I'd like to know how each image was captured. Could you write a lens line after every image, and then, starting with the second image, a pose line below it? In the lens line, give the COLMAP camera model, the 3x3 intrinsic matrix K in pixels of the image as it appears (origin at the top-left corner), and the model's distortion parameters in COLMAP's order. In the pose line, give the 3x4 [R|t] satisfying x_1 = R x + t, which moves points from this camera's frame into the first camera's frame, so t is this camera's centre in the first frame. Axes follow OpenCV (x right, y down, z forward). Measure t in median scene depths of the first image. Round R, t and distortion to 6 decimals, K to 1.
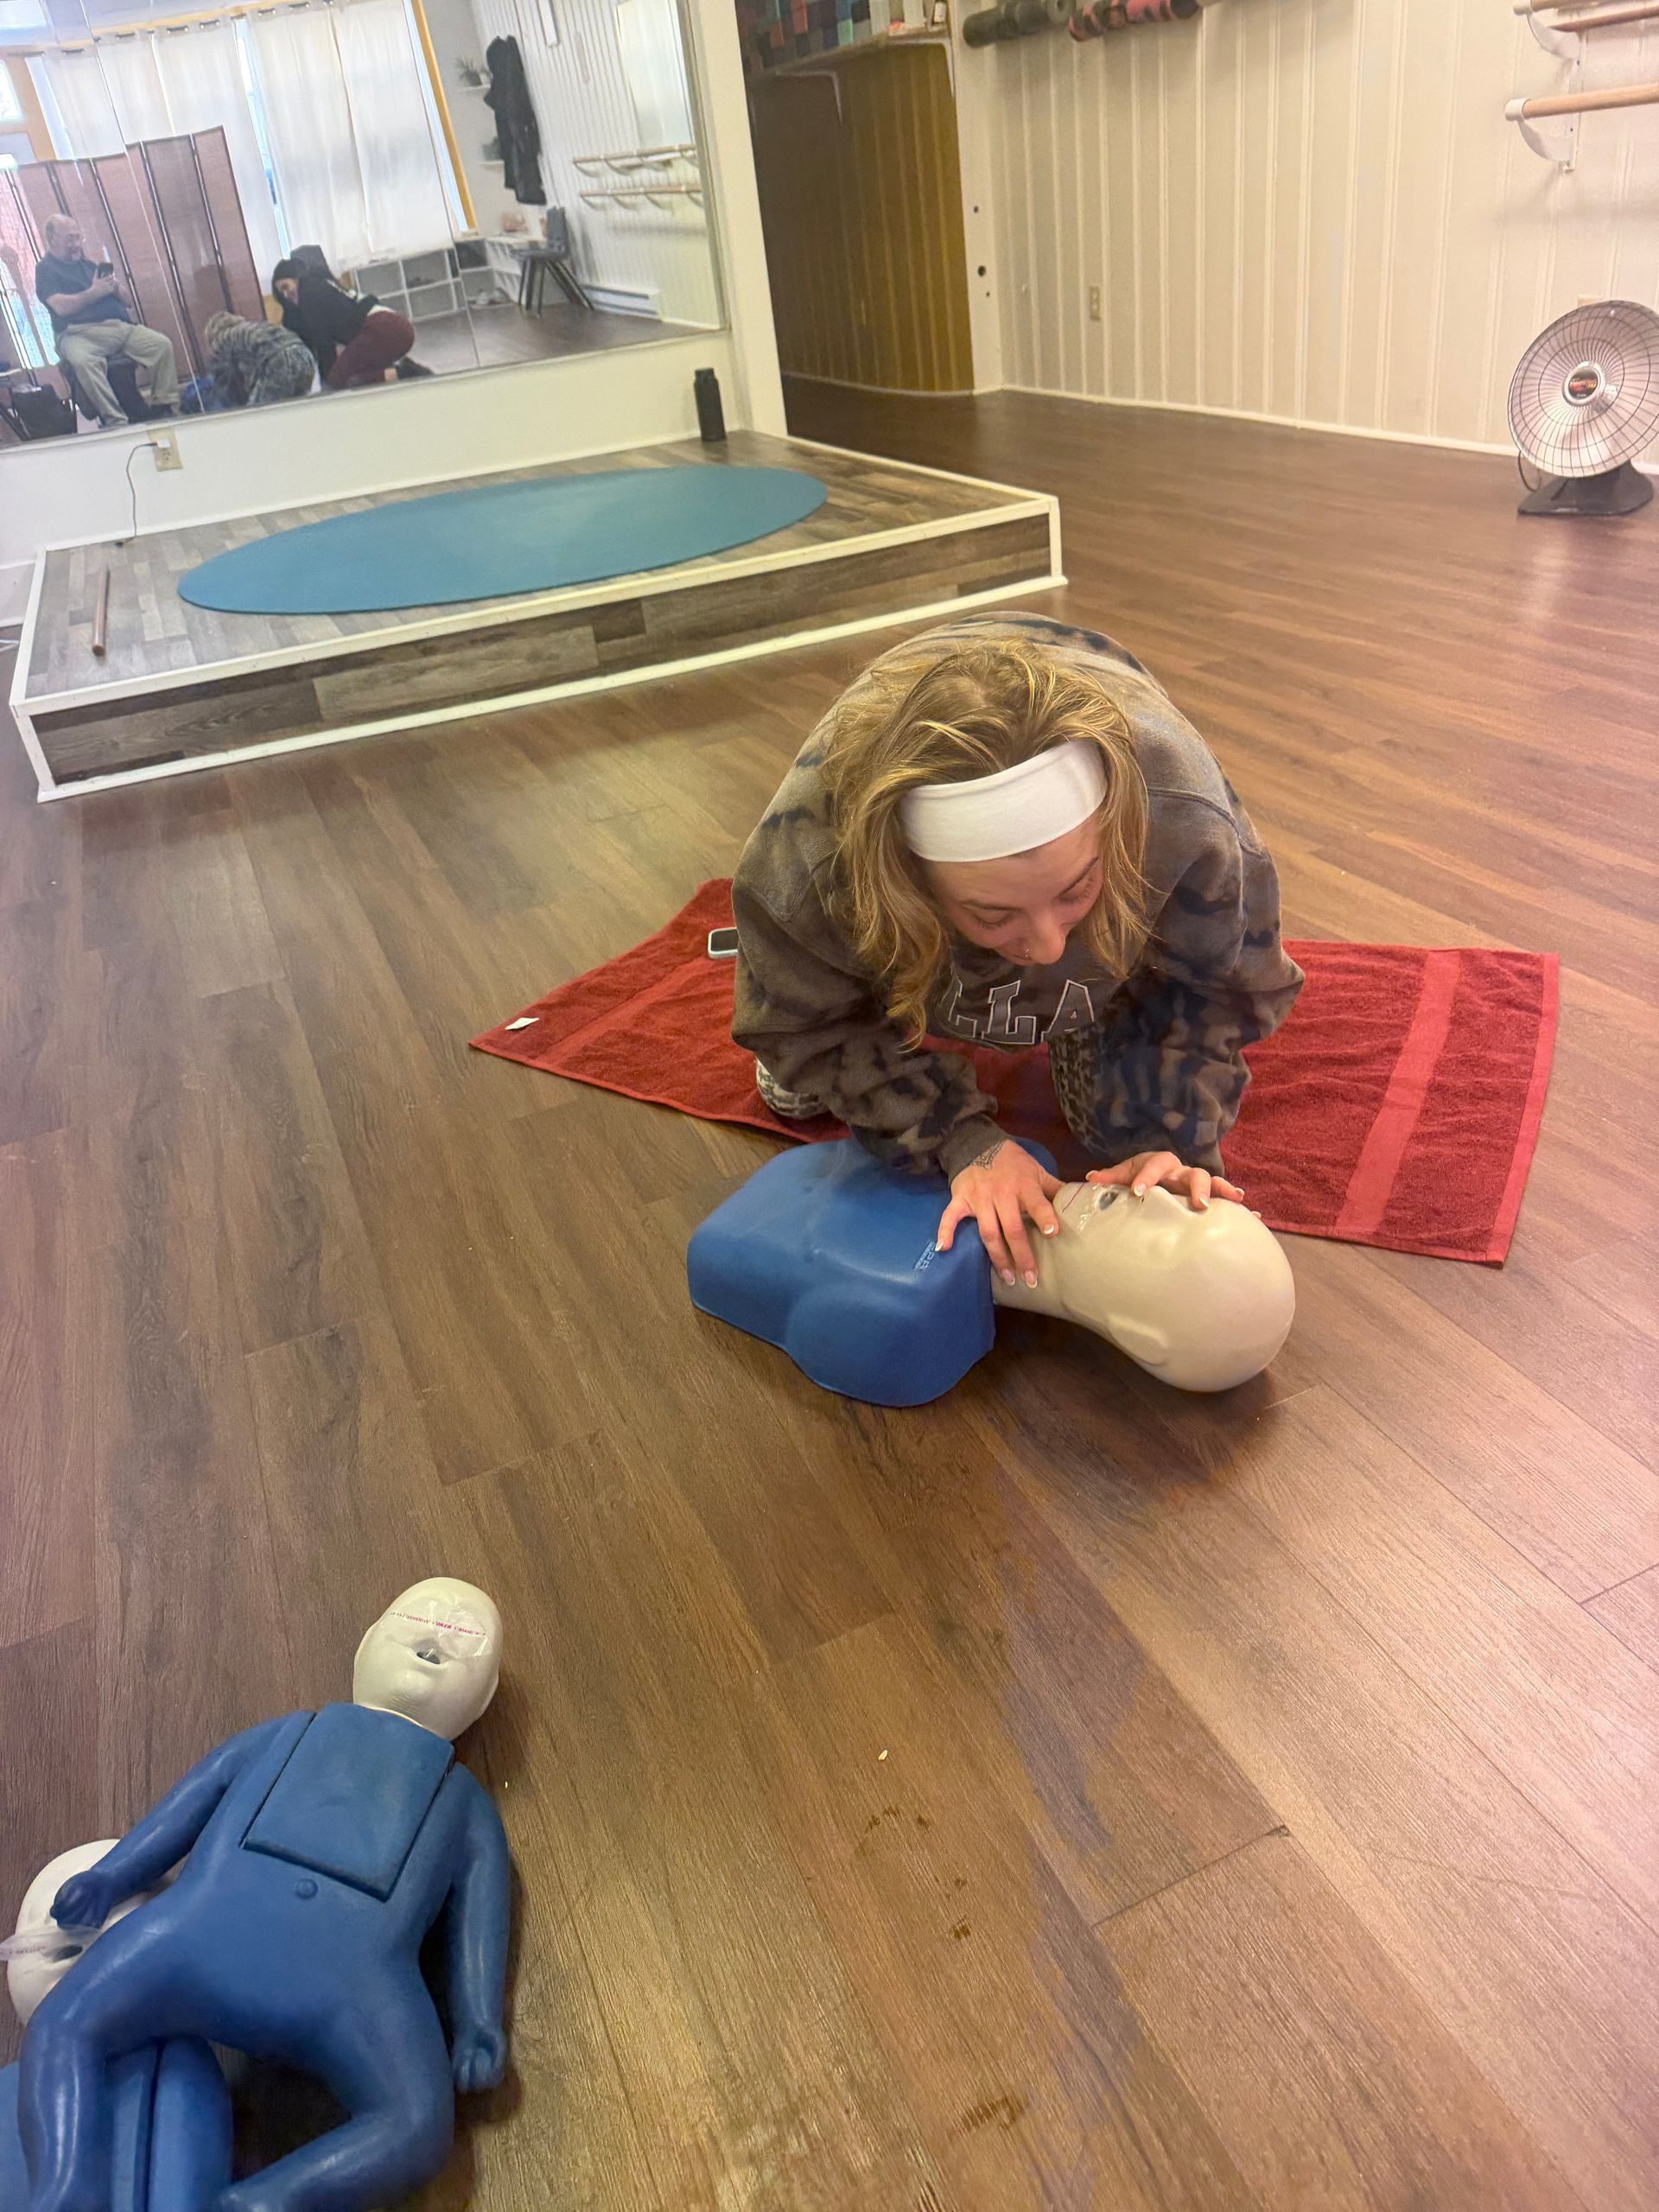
lens RADIAL K [[1584.5, 0, 825.5], [0, 1584.5, 1113.6], [0, 0, 1]] dist [-0.000362, -0.012506]
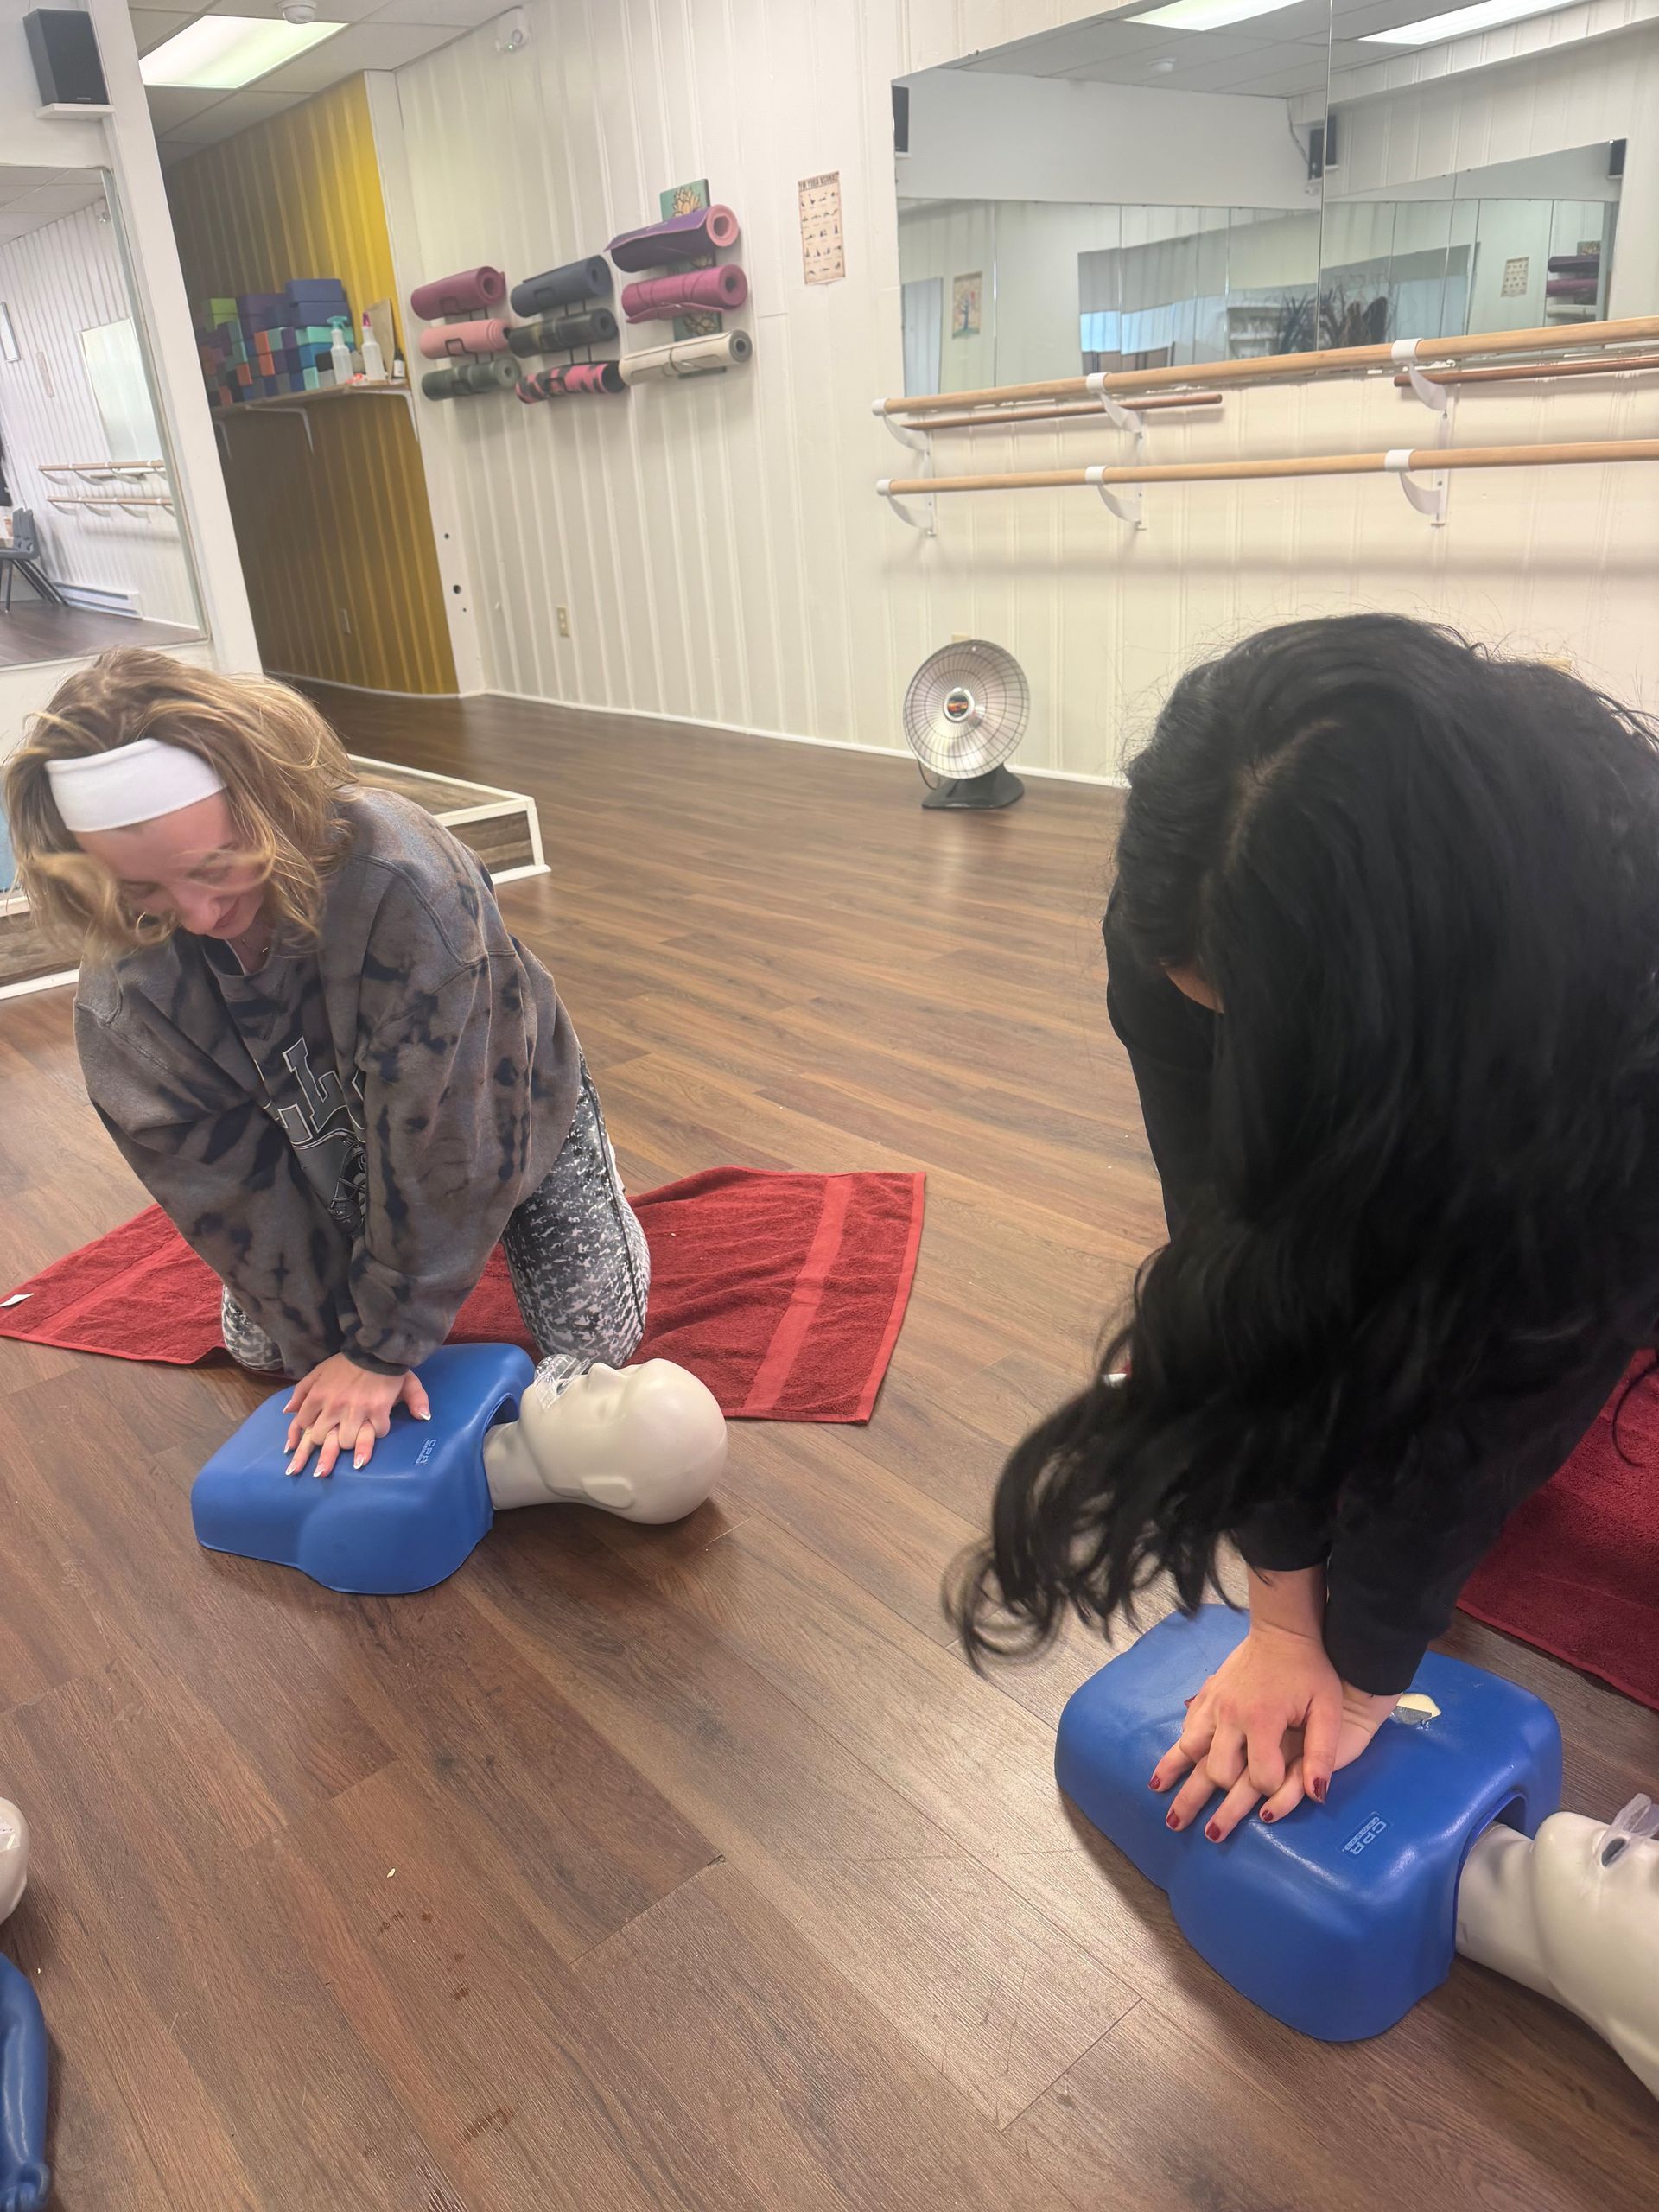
lens RADIAL K [[1584.5, 0, 821.5], [0, 1584.5, 1125.7], [0, 0, 1]] dist [-0.000362, -0.012506]
pose [[0.956586, -0.067290, 0.283576, 0.023696], [0.110913, 0.983822, -0.140689, 0.032670], [-0.269522, 0.166034, 0.948573, -0.142158]]
